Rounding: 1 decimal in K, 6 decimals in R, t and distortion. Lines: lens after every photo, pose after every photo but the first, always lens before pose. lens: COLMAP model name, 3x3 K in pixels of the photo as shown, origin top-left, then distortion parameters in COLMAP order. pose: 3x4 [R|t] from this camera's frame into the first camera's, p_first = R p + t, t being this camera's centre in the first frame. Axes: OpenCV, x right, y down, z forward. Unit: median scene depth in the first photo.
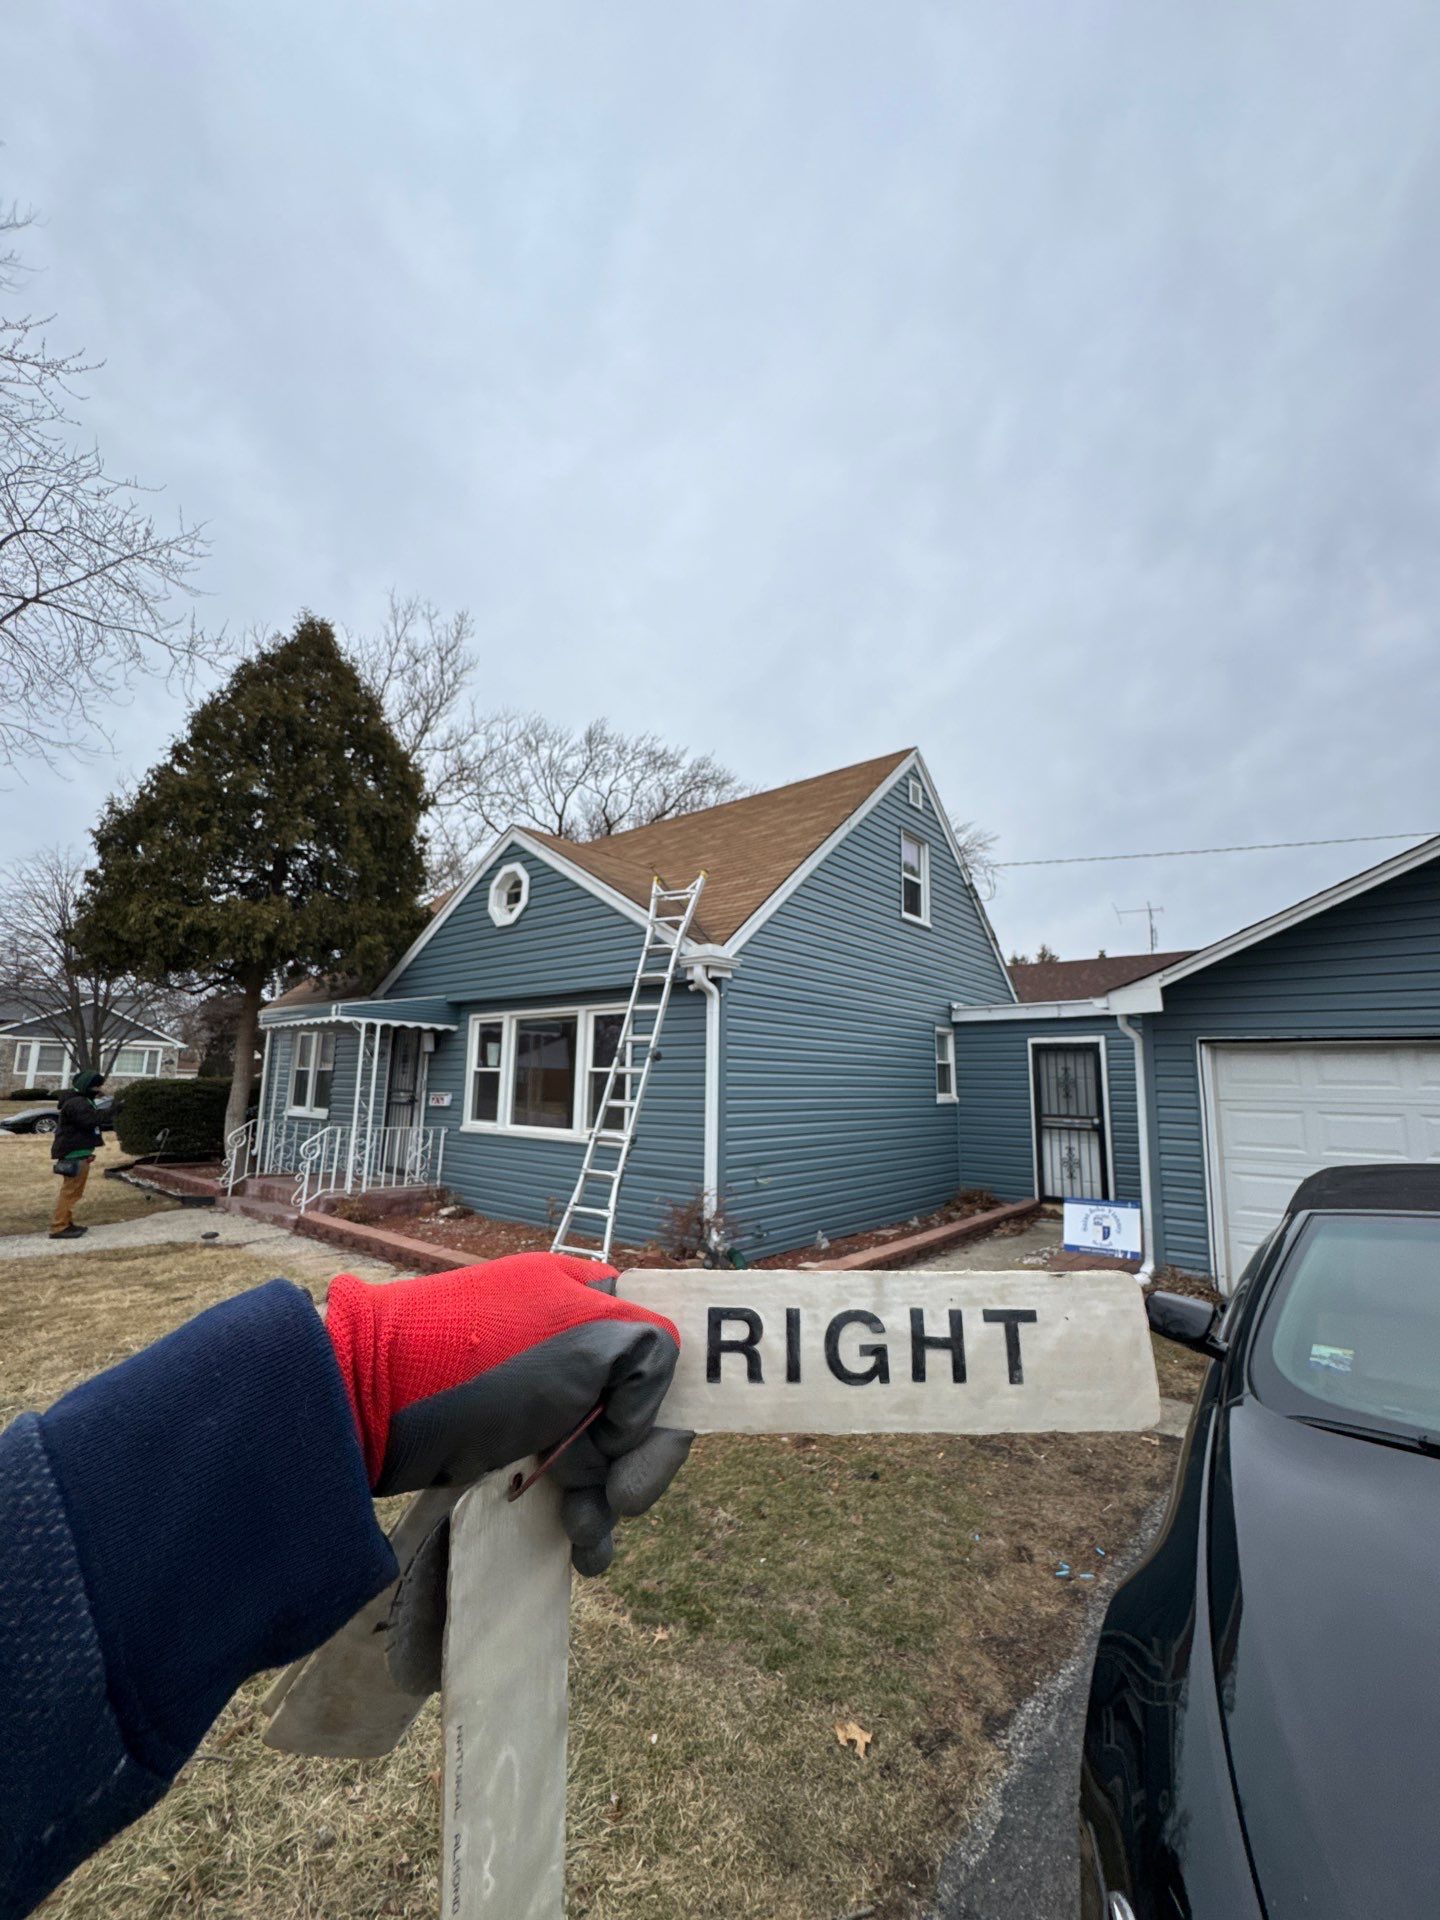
lens RADIAL K [[760.2, 0, 721.5], [0, 760.2, 959.7], [0, 0, 1]] dist [-0.016381, 0.000181]
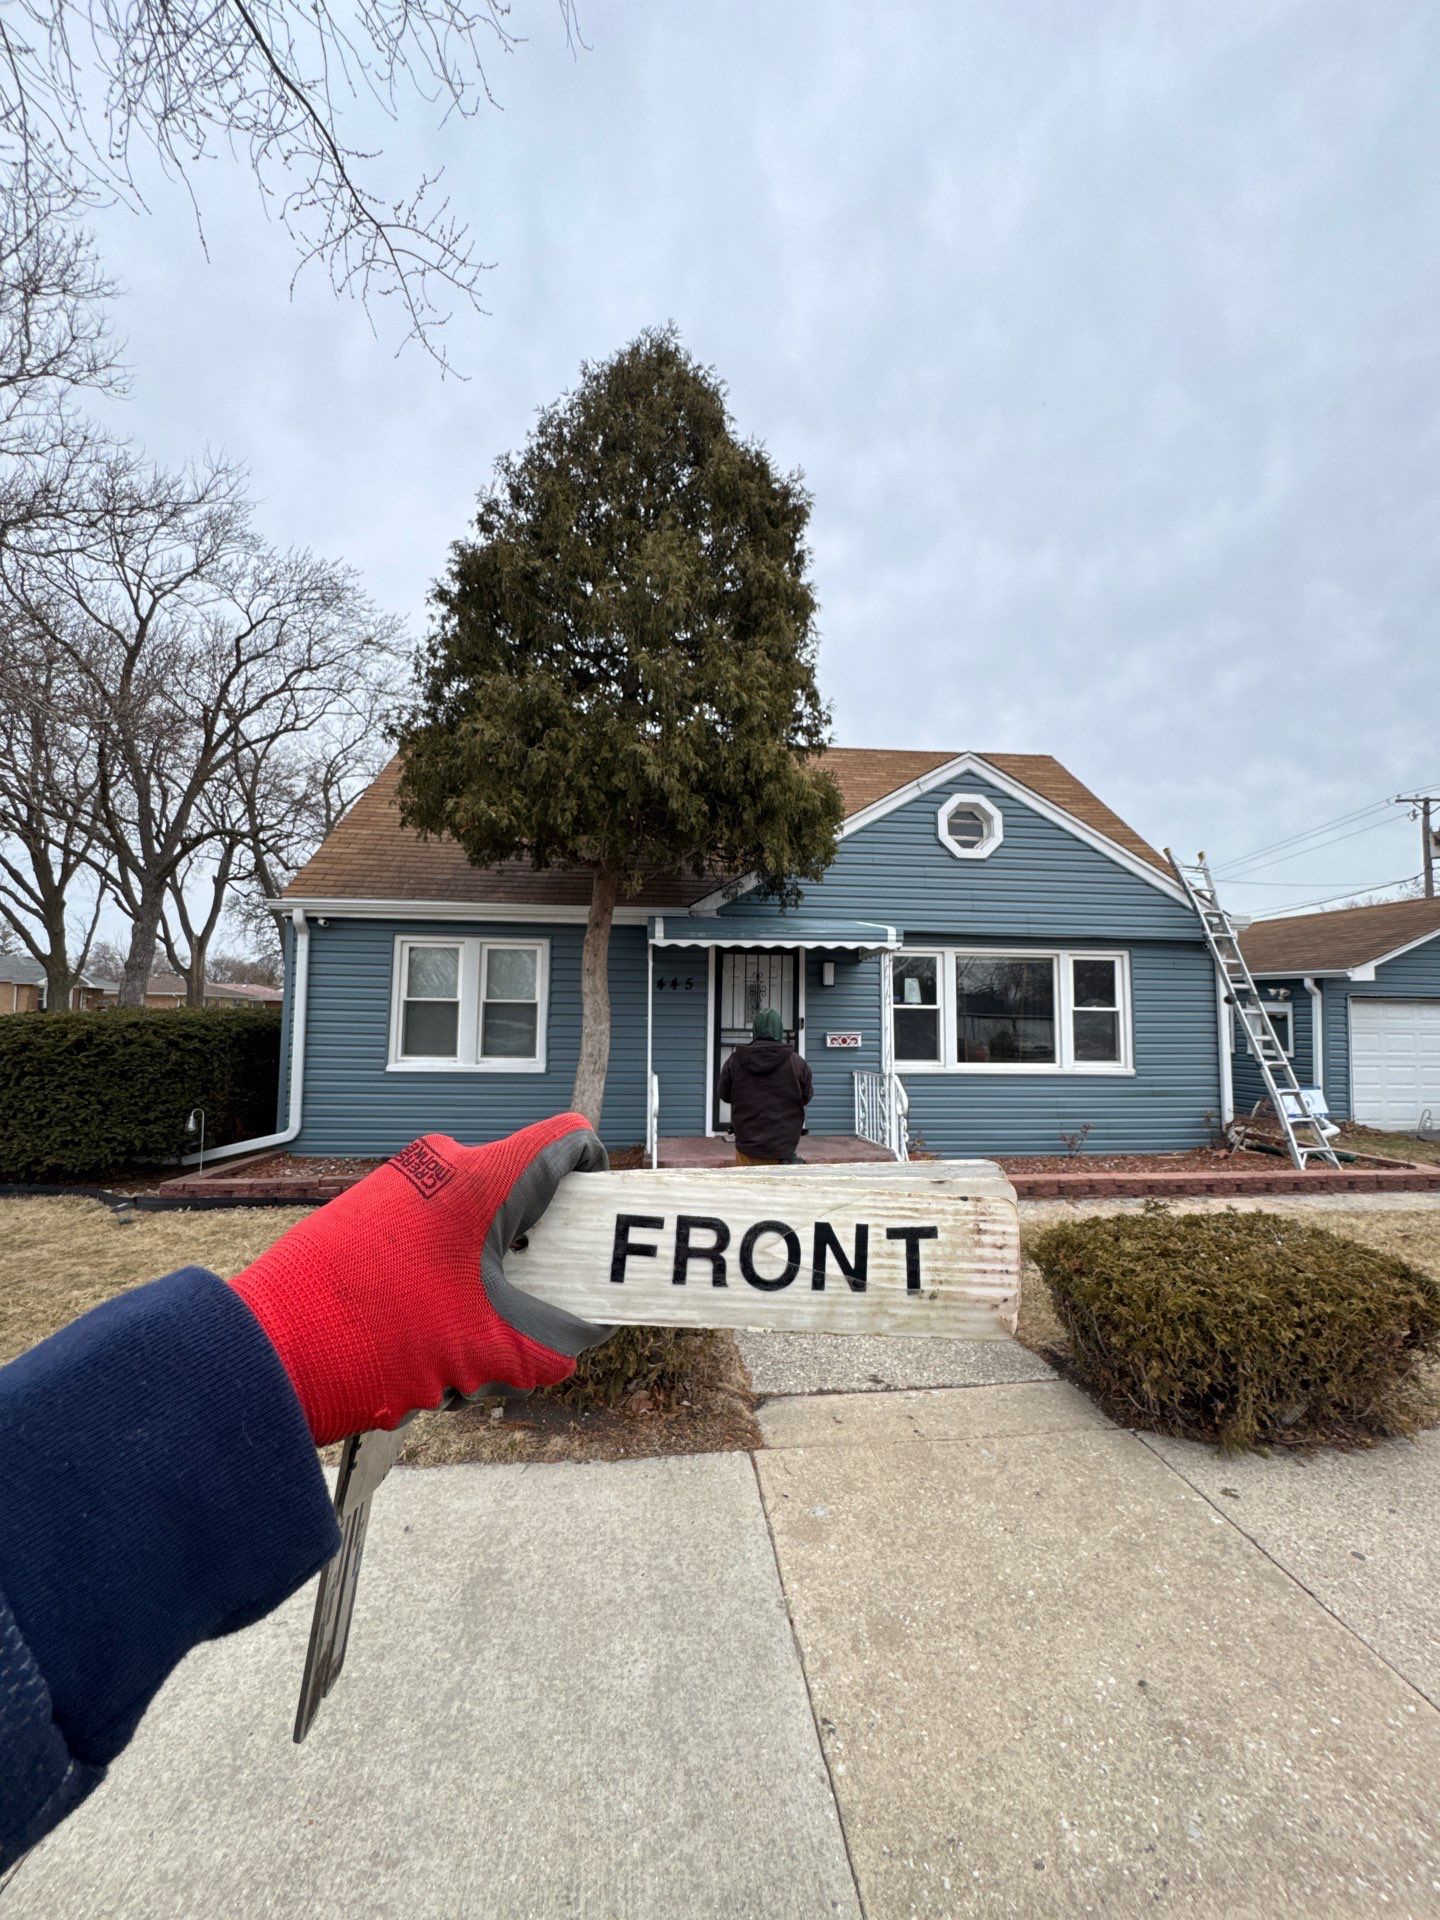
lens RADIAL K [[760.2, 0, 718.1], [0, 760.2, 953.9], [0, 0, 1]] dist [-0.016381, 0.000181]
pose [[0.707757, 0.054159, 0.704377, -1.132128], [-0.115369, 0.992533, 0.039608, 0.070839], [-0.696972, -0.109296, 0.708721, 0.508678]]
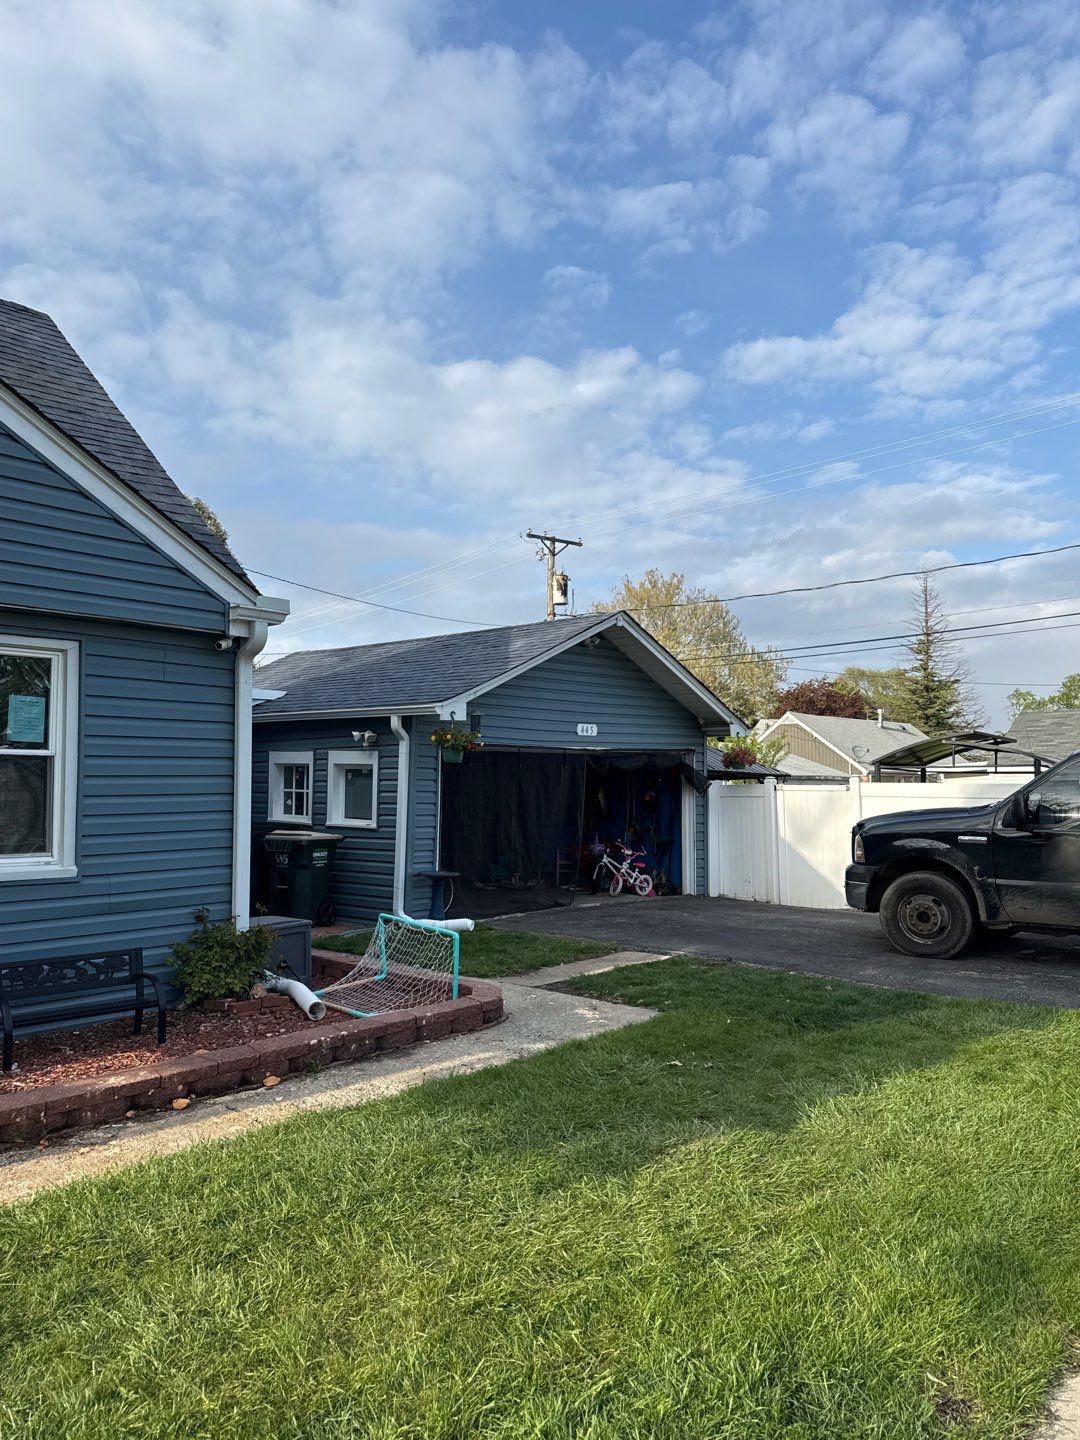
lens RADIAL K [[1015.0, 0, 542.6], [0, 1015.0, 707.6], [0, 0, 1]] dist [0.001448, -0.018446]
pose [[0.043976, 0.066022, 0.996849, -0.755930], [-0.151402, 0.986729, -0.058673, 0.081110], [-0.987494, -0.148344, 0.053389, 0.474434]]
